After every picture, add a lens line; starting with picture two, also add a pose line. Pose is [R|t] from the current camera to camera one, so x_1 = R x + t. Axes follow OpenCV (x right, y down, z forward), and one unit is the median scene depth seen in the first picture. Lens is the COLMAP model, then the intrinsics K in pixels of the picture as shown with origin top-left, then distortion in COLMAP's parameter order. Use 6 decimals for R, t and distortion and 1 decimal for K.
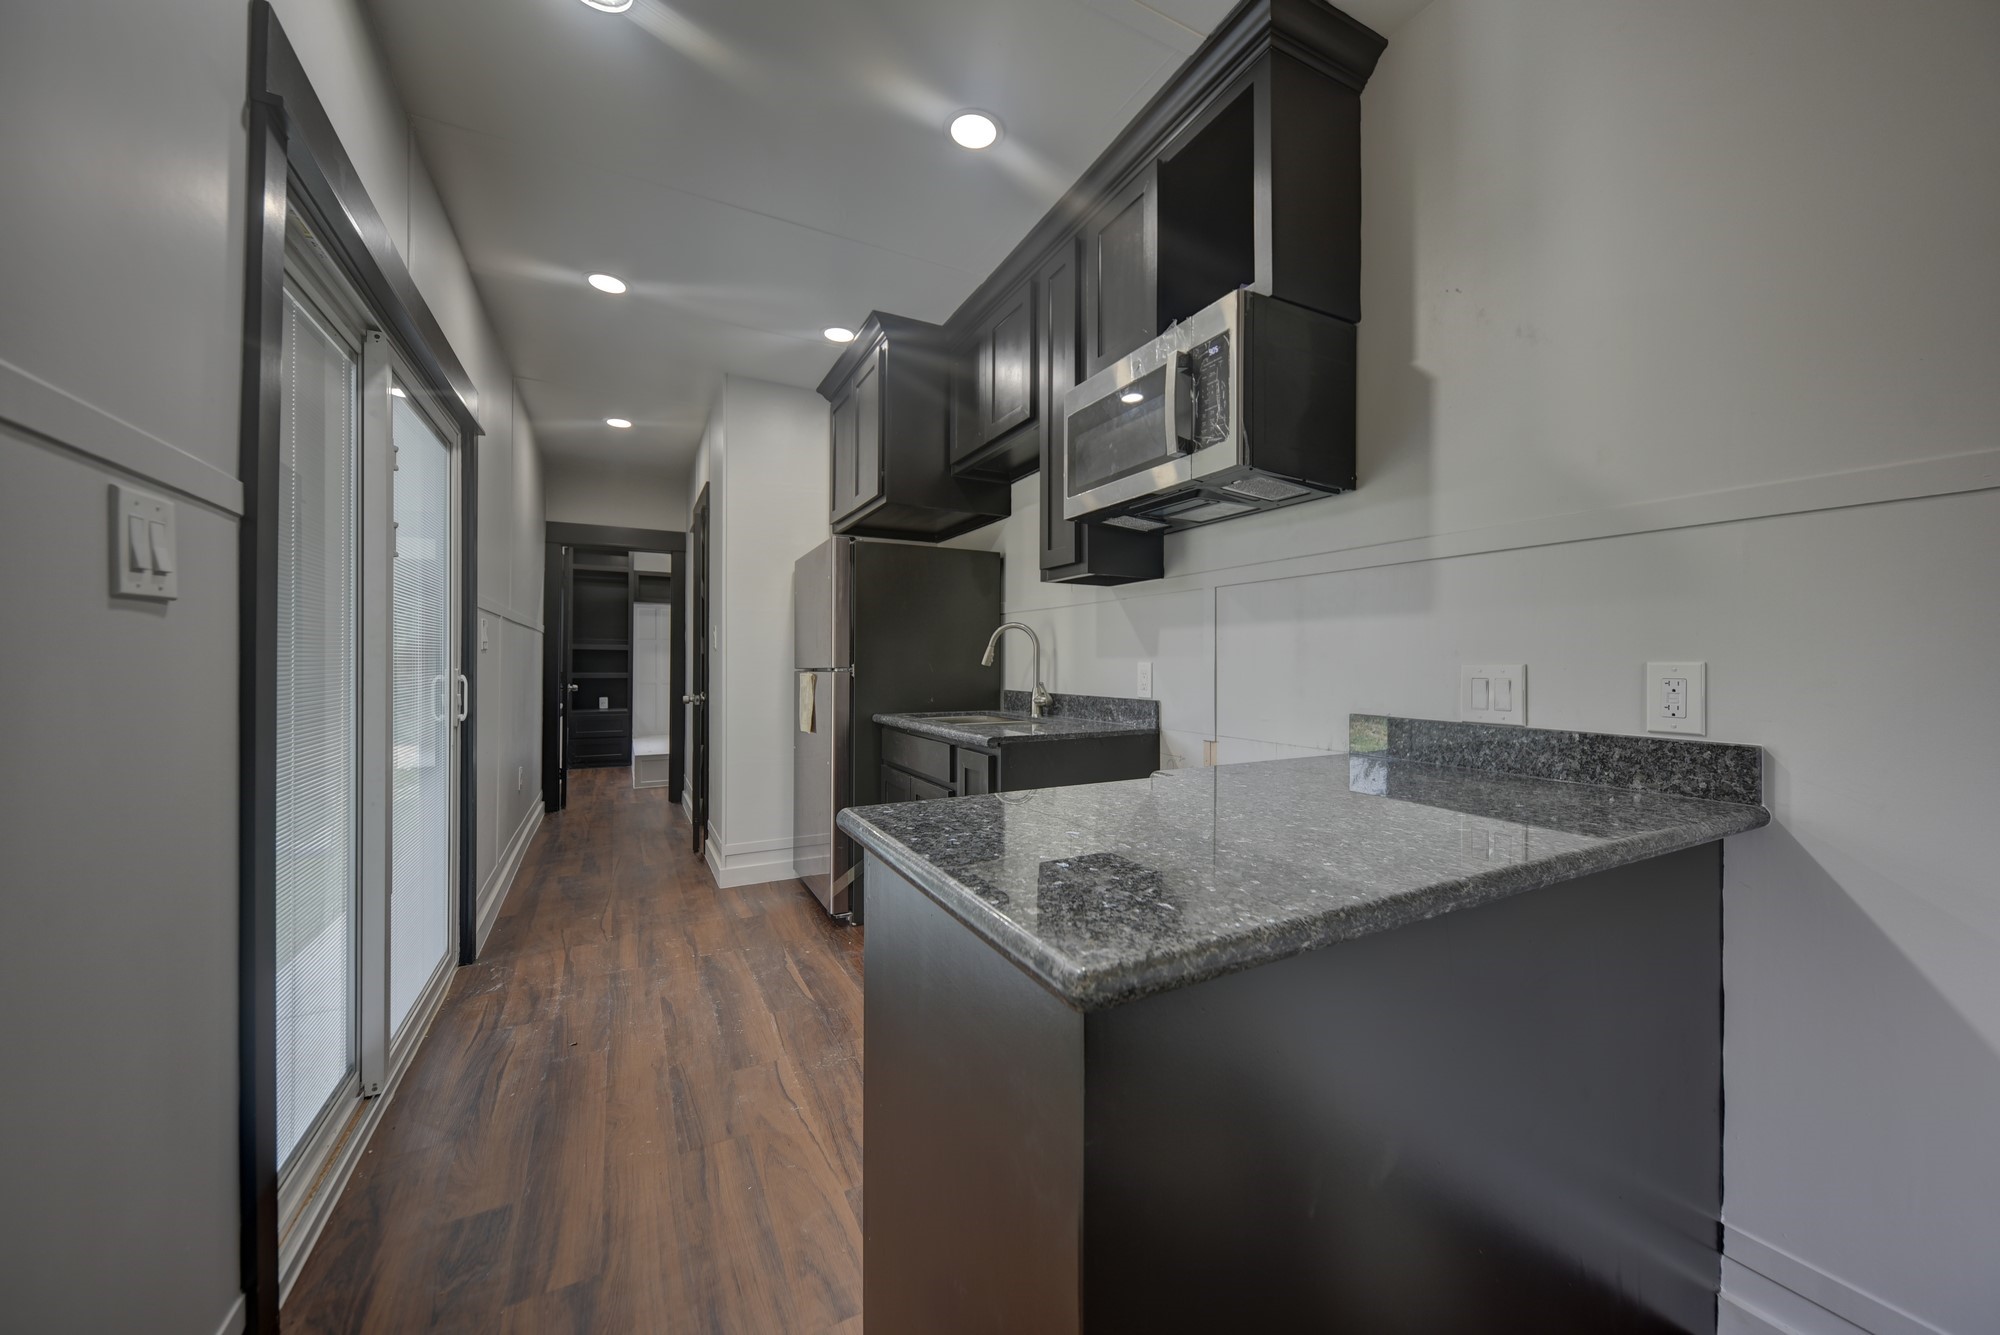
lens RADIAL K [[744.2, 0, 1050.8], [0, 744.2, 658.6], [0, 0, 1]] dist [-0.002591, -0.000296]
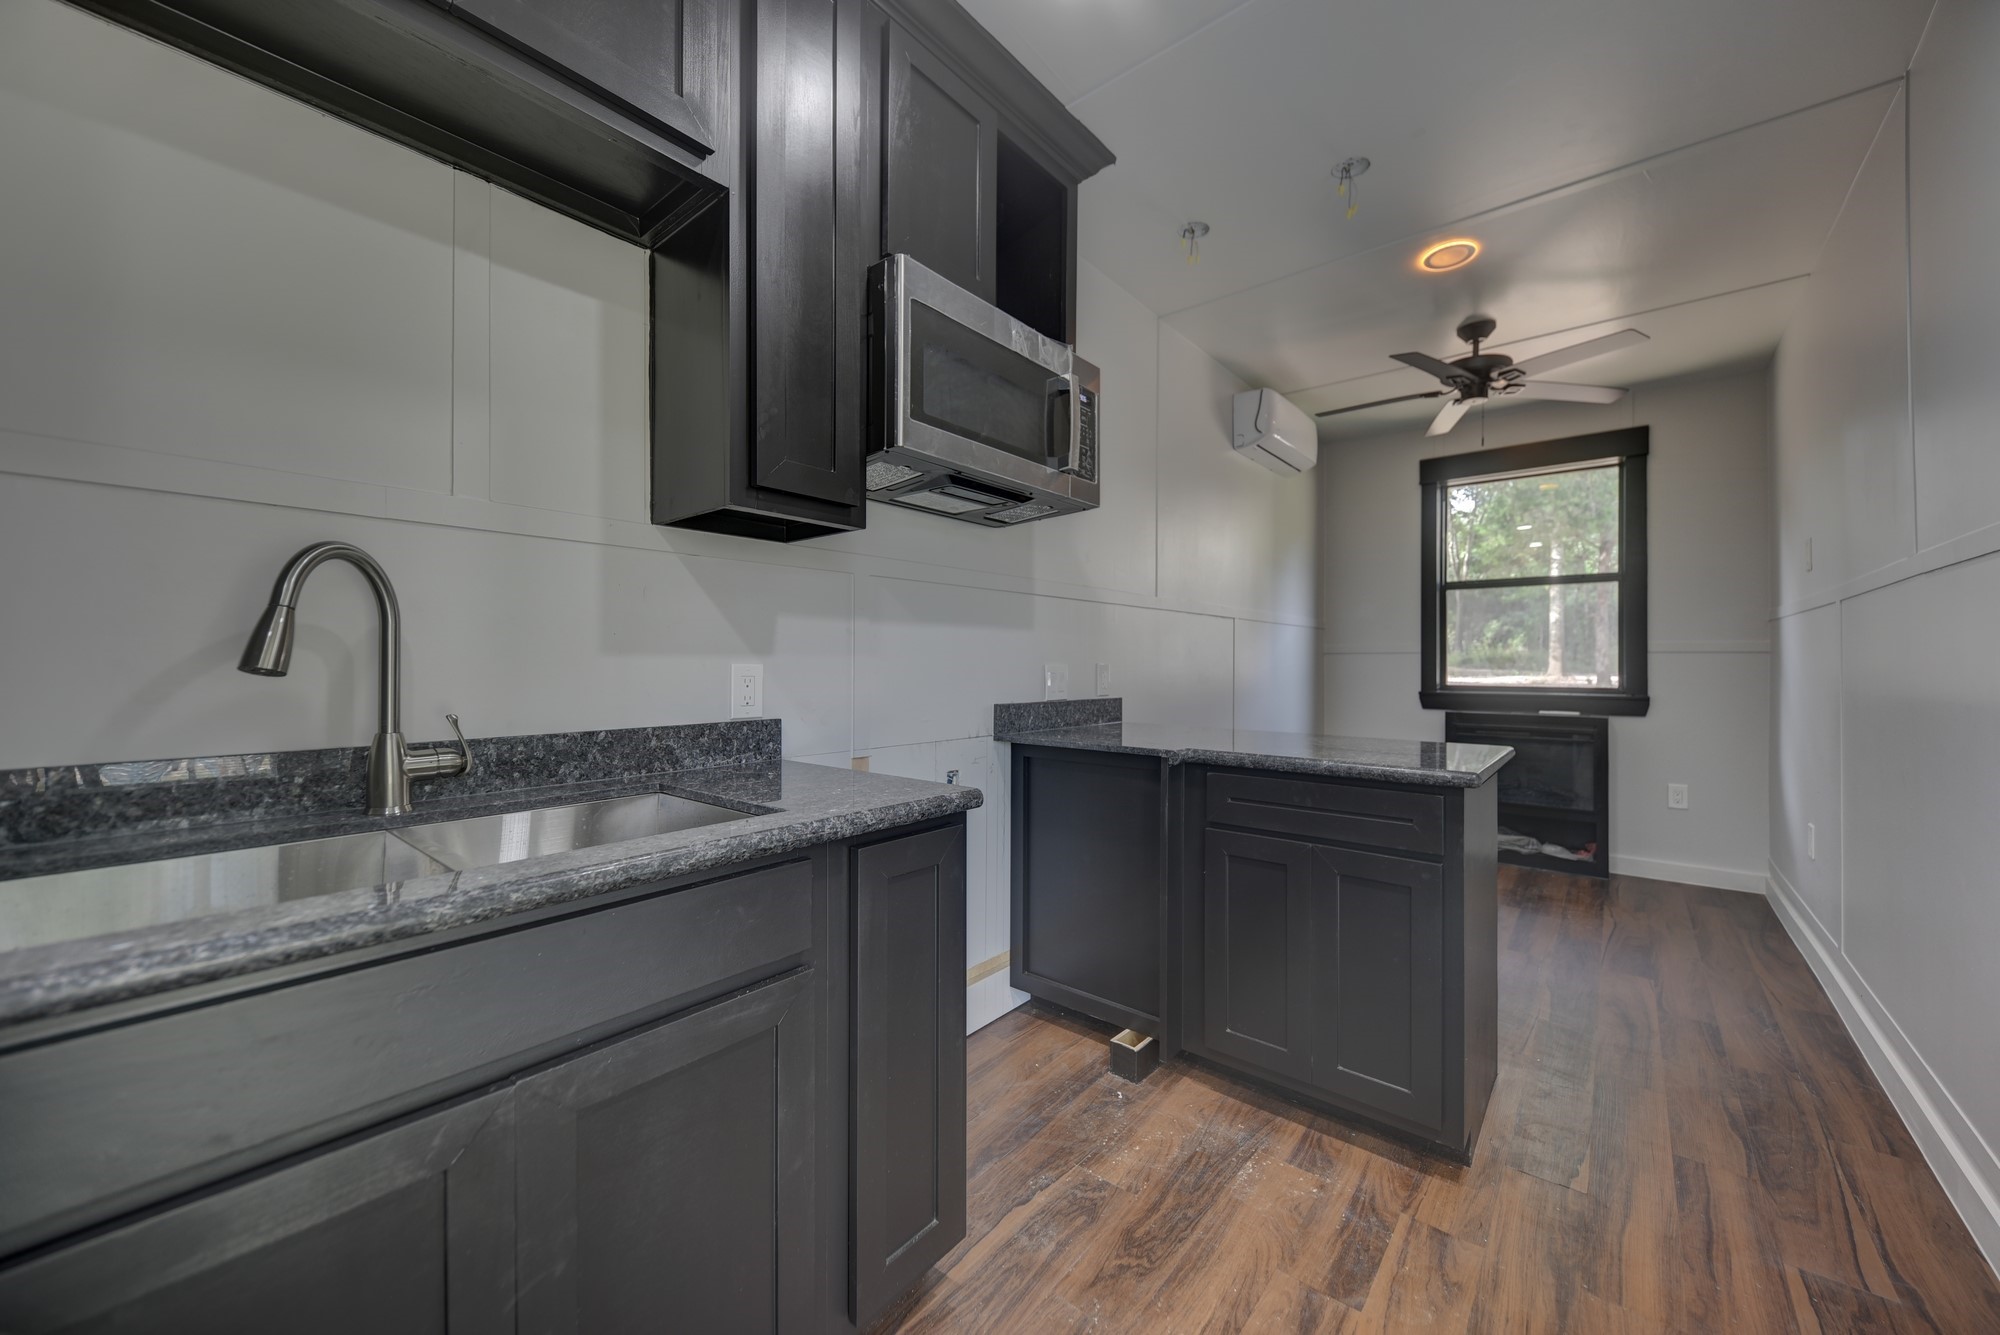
lens RADIAL K [[744.2, 0, 1001.2], [0, 744.2, 663.2], [0, 0, 1]] dist [-0.002591, -0.000296]
pose [[-0.348860, 0.002015, 0.937173, -0.431274], [-0.003437, 0.999988, -0.003430, 0.004678], [-0.937168, -0.004417, -0.348849, 0.789553]]
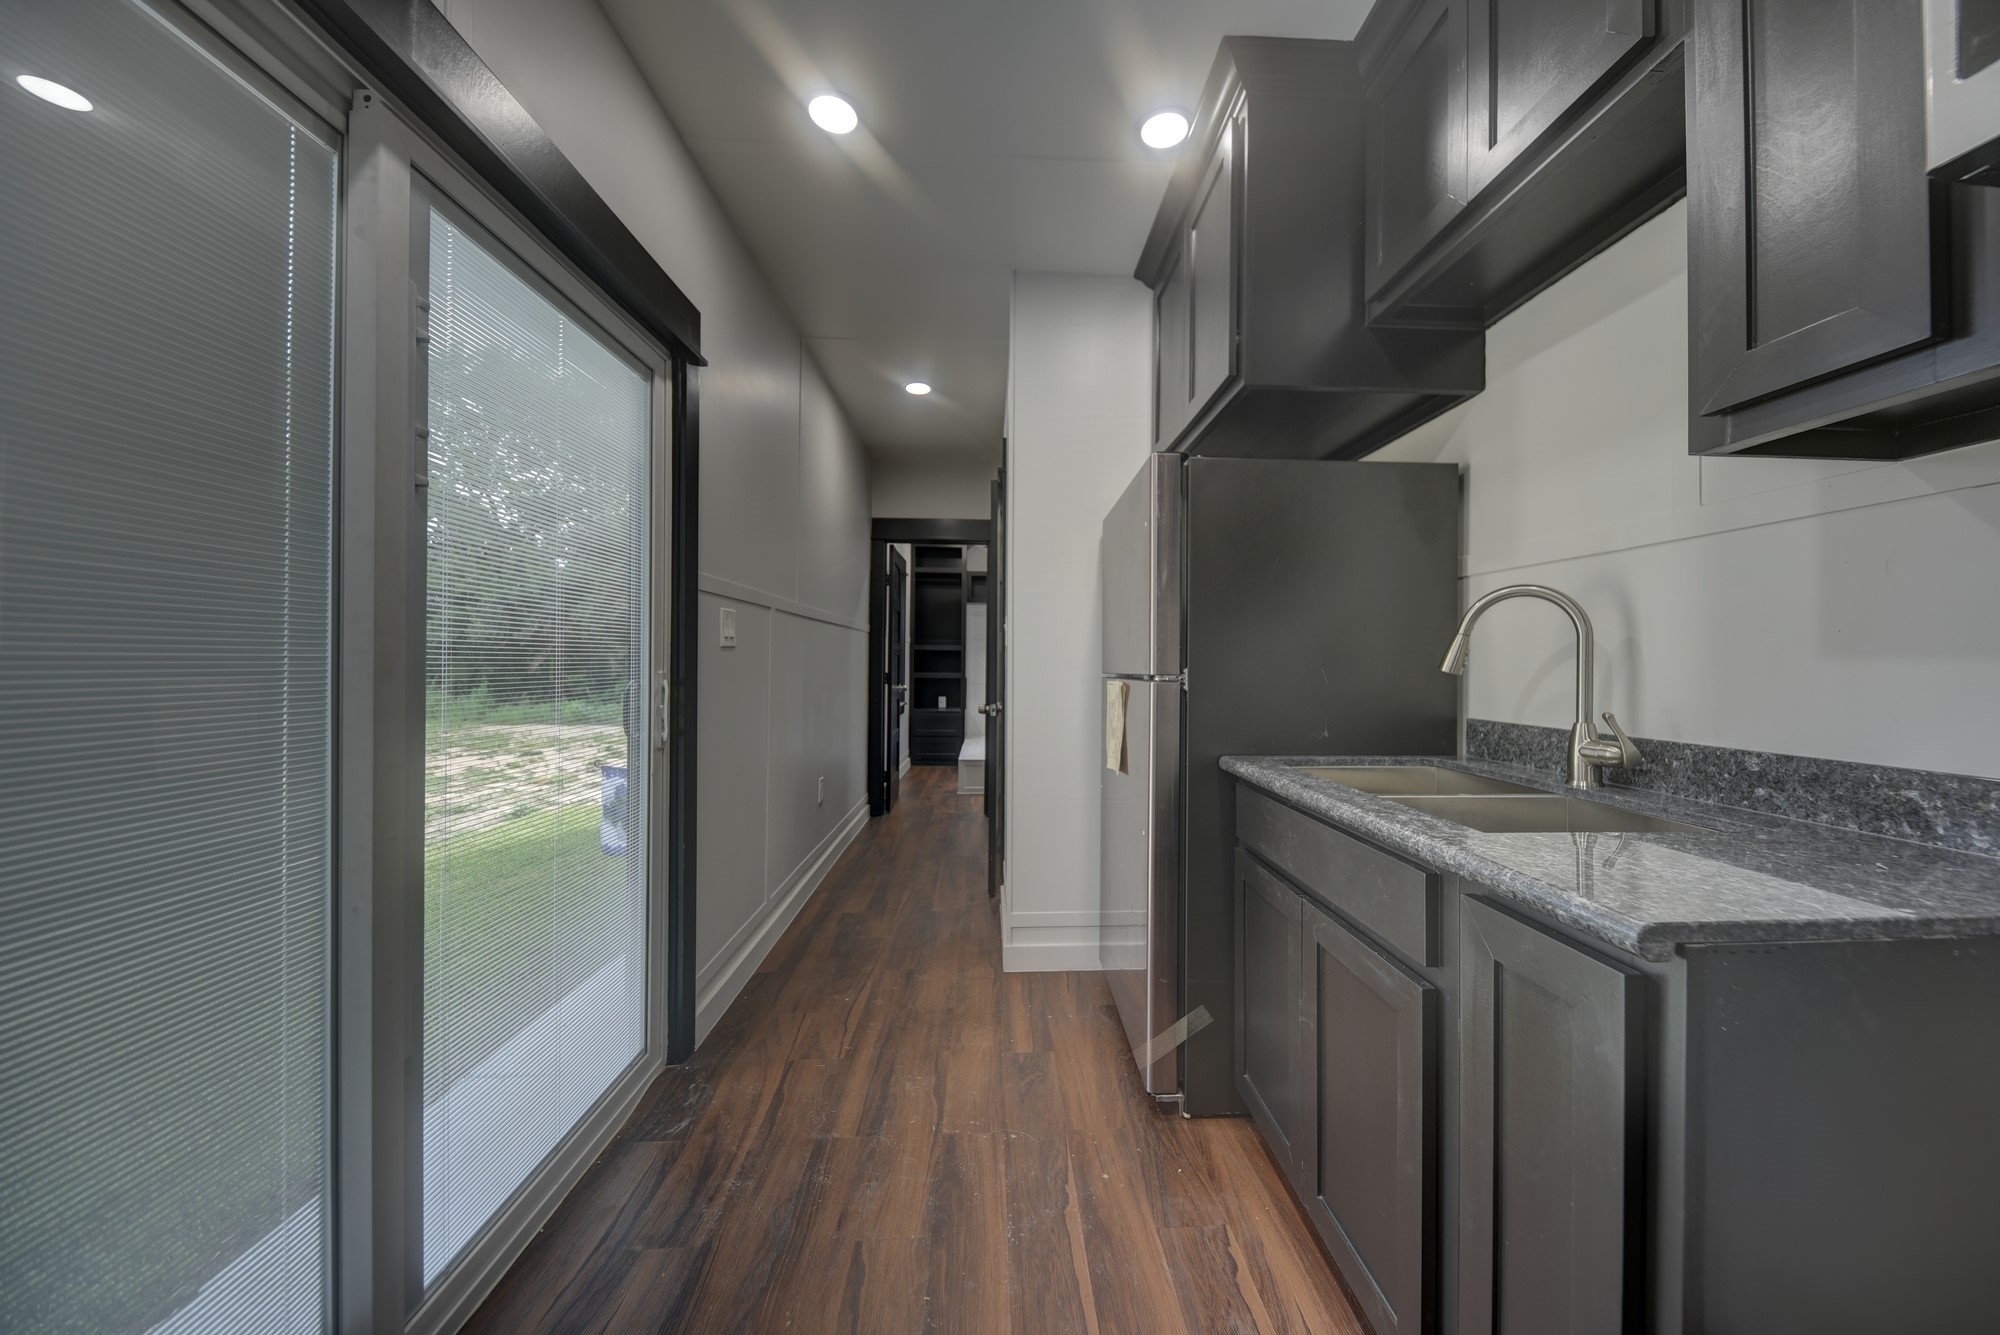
lens RADIAL K [[744.2, 0, 1006.7], [0, 744.2, 663.0], [0, 0, 1]] dist [-0.002591, -0.000296]
pose [[0.882406, 0.003841, -0.470474, -0.109979], [-0.001527, 0.999985, 0.005301, -0.000152], [0.470487, -0.003960, 0.882398, 0.399910]]
